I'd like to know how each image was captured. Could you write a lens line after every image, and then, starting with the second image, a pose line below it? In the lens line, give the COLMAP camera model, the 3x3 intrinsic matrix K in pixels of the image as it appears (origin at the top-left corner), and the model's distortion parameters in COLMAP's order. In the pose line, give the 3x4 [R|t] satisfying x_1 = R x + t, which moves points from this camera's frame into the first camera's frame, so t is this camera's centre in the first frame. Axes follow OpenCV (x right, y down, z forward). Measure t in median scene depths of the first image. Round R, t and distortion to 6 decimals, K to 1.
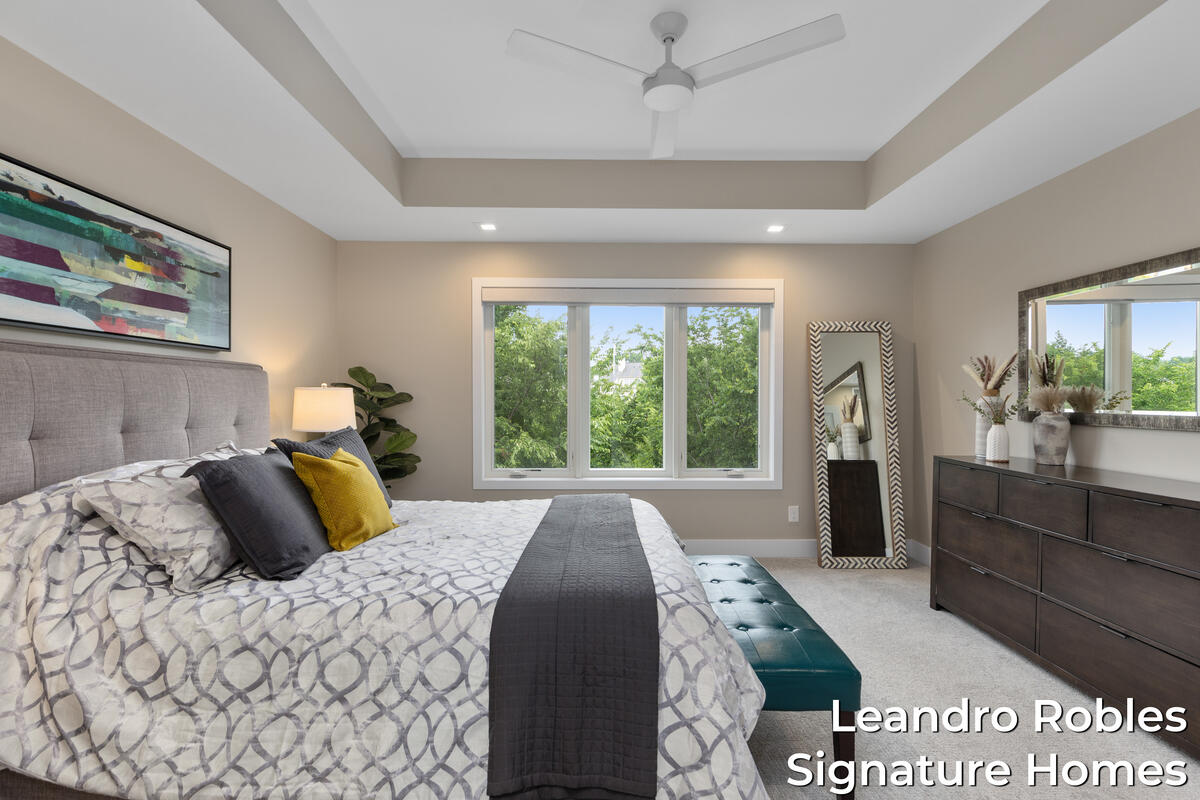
lens RADIAL K [[546.4, 0, 609.1], [0, 546.4, 404.1], [0, 0, 1]] dist [-0.005224, 0.000200]
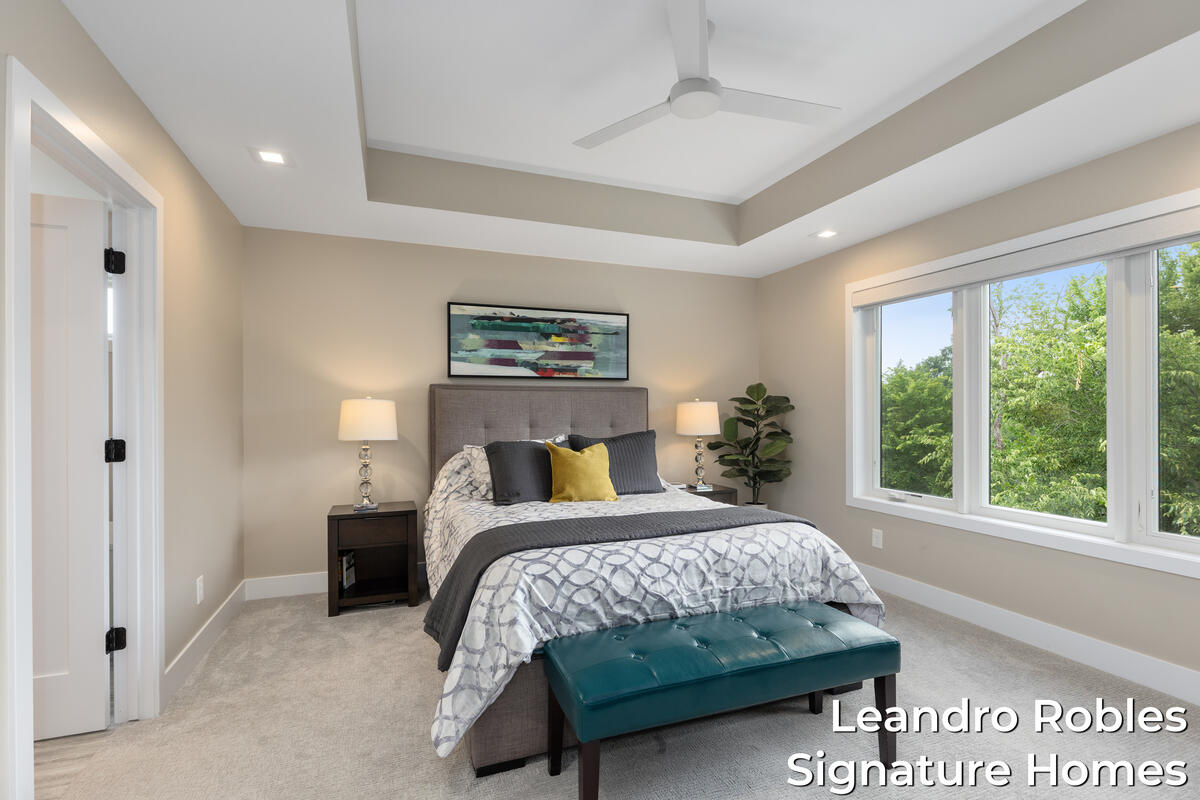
lens RADIAL K [[546.4, 0, 607.3], [0, 546.4, 403.1], [0, 0, 1]] dist [-0.005224, 0.000200]
pose [[0.336576, -0.013522, -0.941559, 0.930957], [-0.008972, 0.999805, -0.017566, -0.003951], [0.941614, 0.014360, 0.336389, 0.515844]]
